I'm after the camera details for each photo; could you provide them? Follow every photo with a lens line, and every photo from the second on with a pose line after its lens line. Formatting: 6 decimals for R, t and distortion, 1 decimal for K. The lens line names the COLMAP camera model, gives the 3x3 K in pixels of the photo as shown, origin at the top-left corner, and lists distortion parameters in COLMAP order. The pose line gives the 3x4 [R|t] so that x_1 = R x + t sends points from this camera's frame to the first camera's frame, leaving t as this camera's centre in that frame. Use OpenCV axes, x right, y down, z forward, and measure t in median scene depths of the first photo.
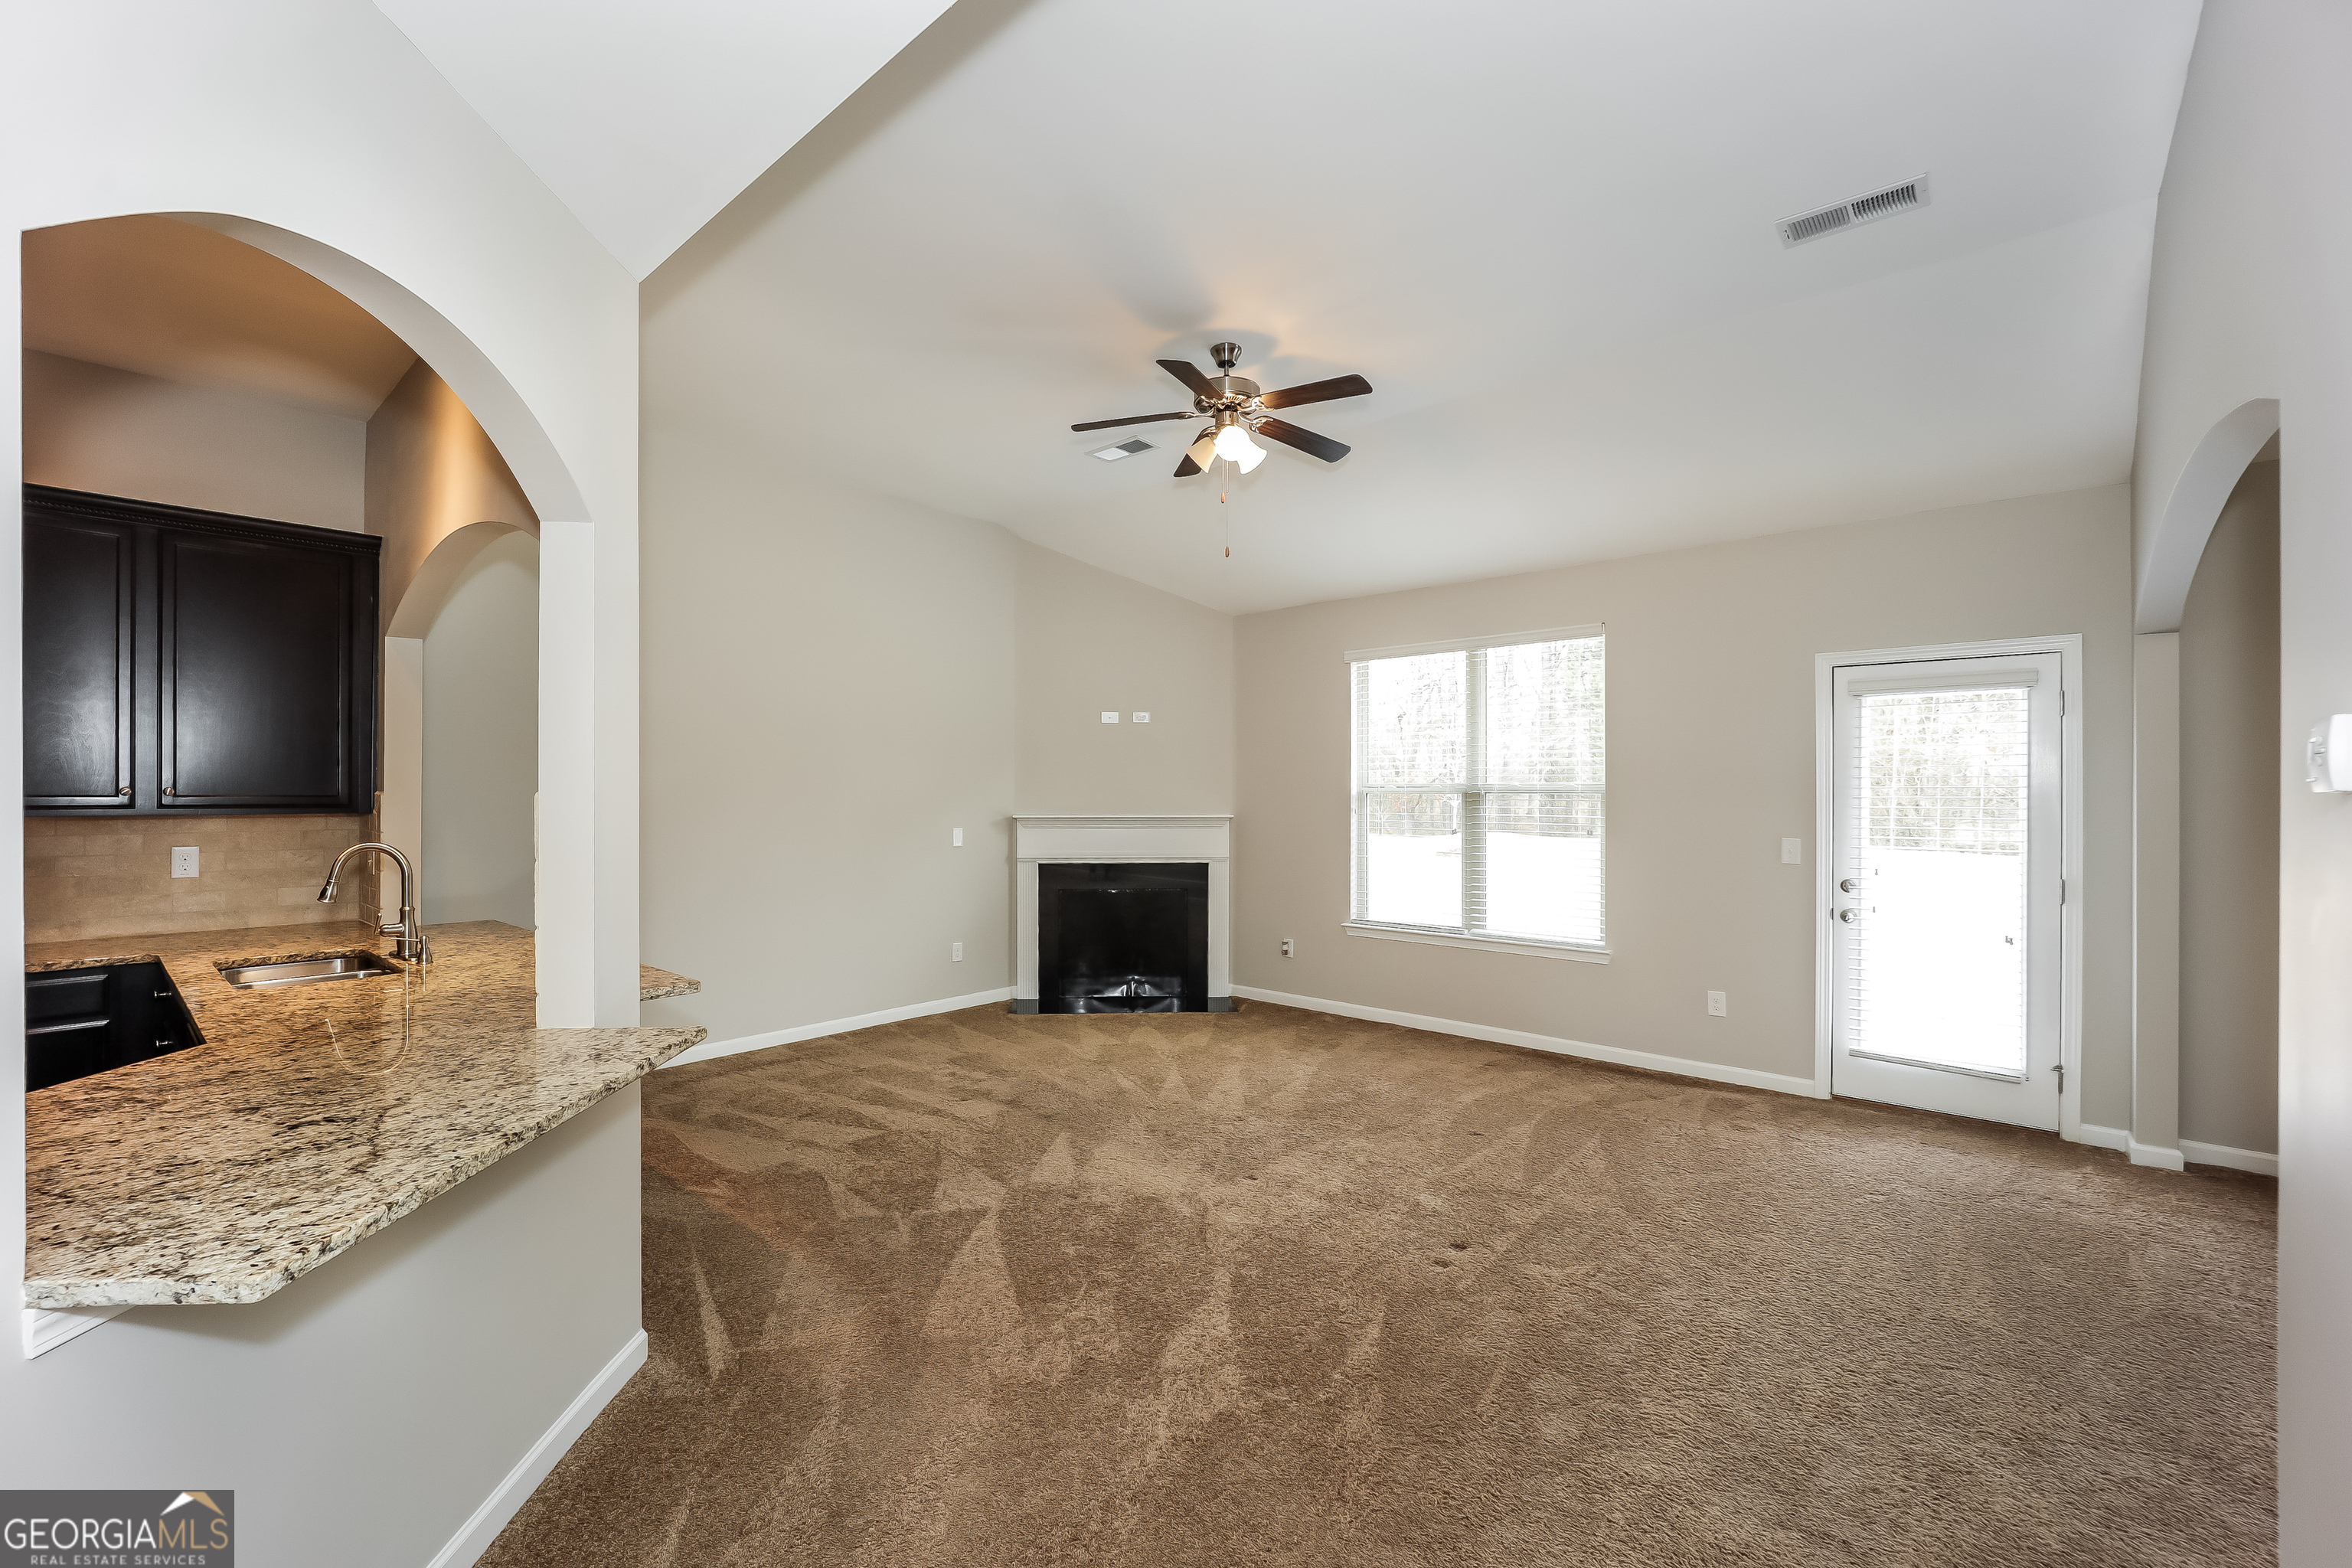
lens RADIAL K [[976.2, 0, 1174.3], [0, 976.2, 794.1], [0, 0, 1]] dist [-0.000150, -0.000002]
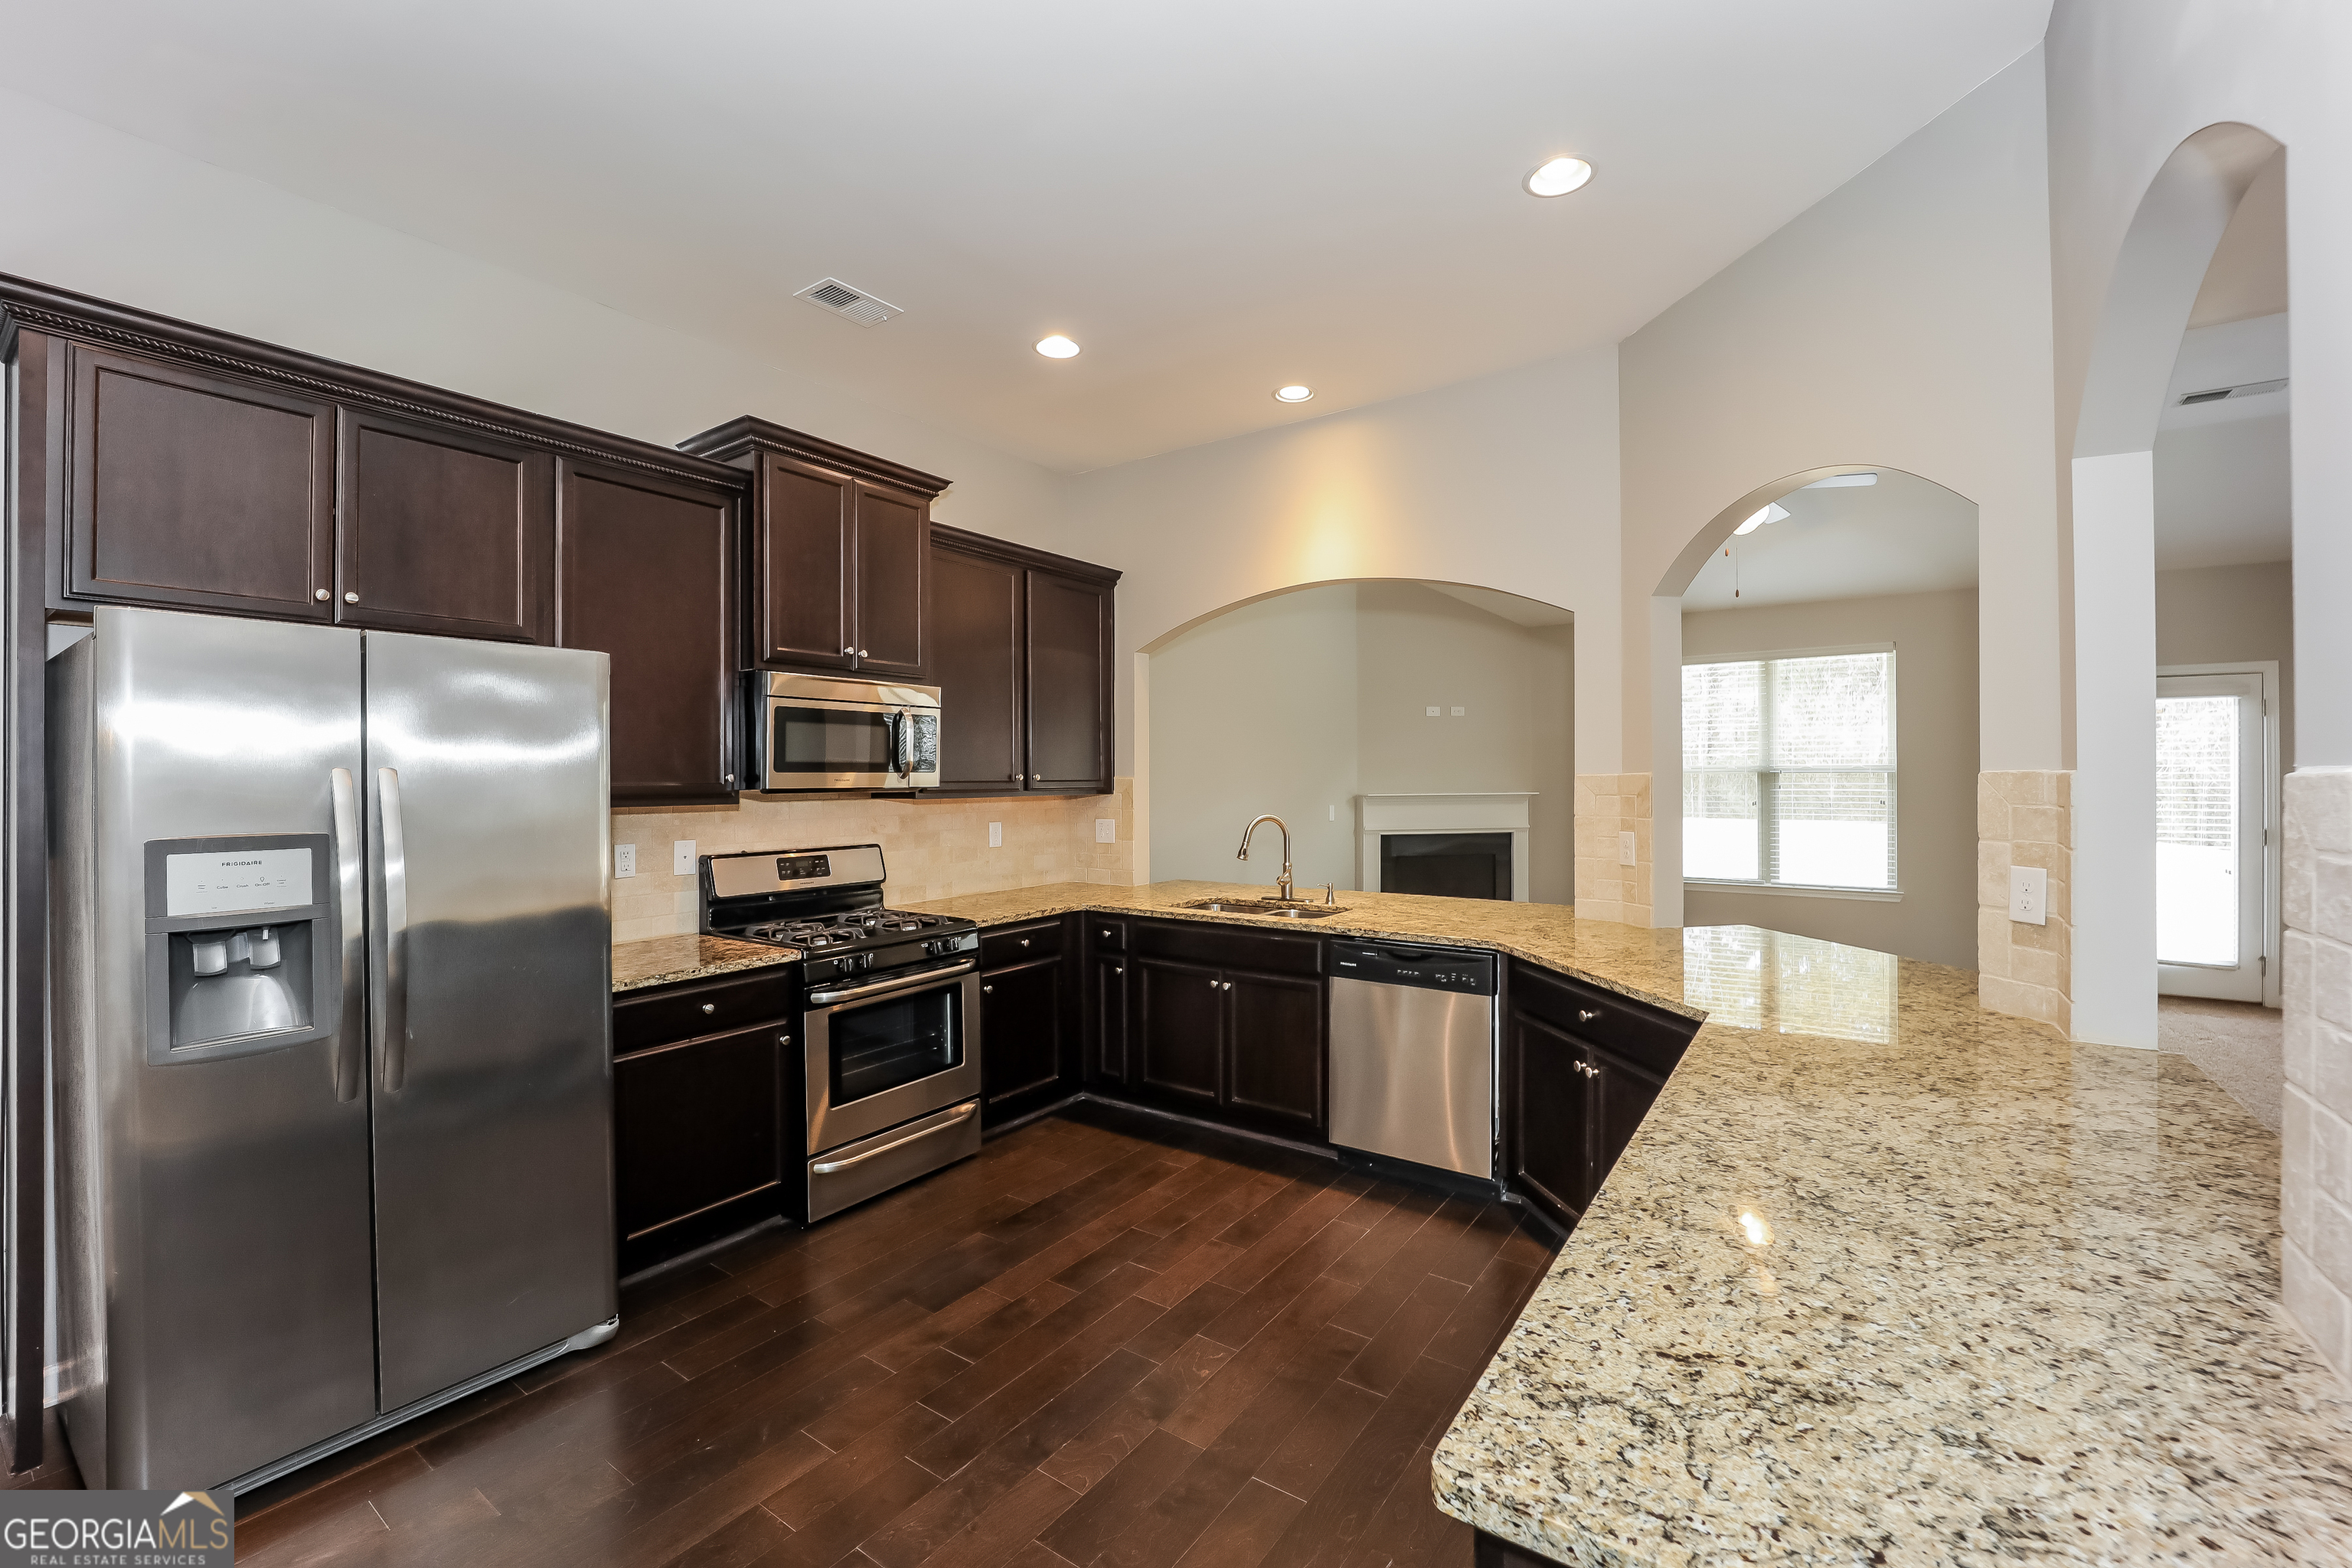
lens RADIAL K [[975.5, 0, 1176.0], [0, 975.5, 784.0], [0, 0, 1]] dist [-0.011067, -0.000117]
pose [[0.993708, -0.008657, 0.111667, -0.592186], [0.007943, 0.999945, 0.006836, -0.001275], [-0.111720, -0.005906, 0.993722, -0.164977]]
